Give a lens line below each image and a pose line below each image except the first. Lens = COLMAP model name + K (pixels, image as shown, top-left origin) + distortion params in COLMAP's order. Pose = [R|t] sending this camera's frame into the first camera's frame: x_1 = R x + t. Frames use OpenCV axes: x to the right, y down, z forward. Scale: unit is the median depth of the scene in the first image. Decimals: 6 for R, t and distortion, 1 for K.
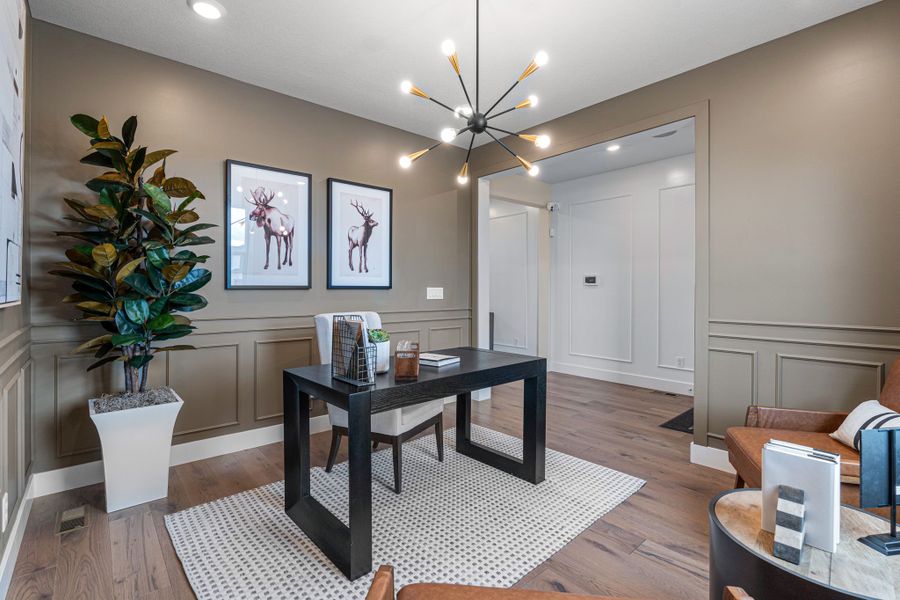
lens RADIAL K [[410.9, 0, 450.3], [0, 410.9, 293.1], [0, 0, 1]] dist [-0.010916, 0.003050]
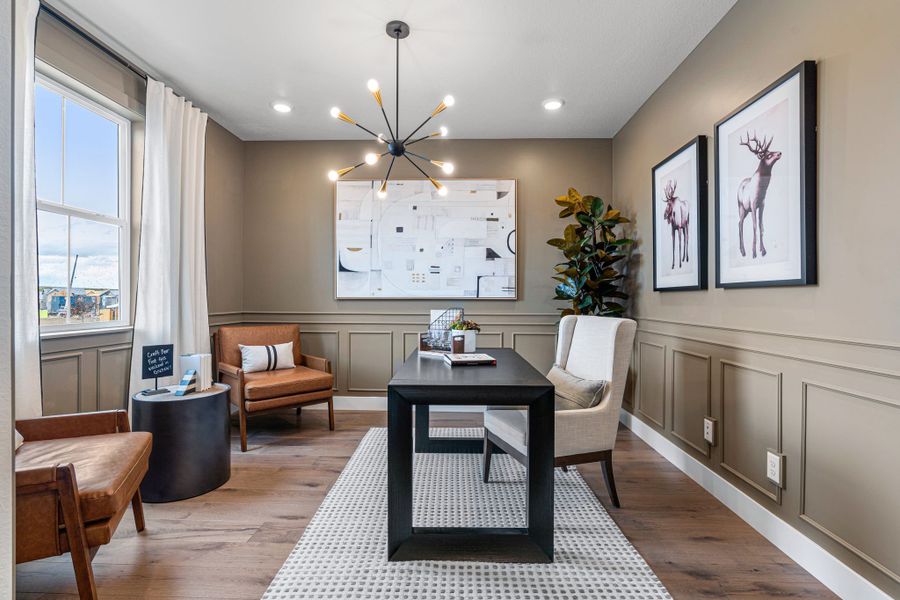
lens RADIAL K [[410.9, 0, 452.8], [0, 410.9, 298.9], [0, 0, 1]] dist [-0.010916, 0.003050]
pose [[-0.678675, -0.006622, -0.734409, 0.469395], [-0.015420, 0.999867, 0.005234, 0.009255], [0.734277, 0.014877, -0.678687, 1.093399]]
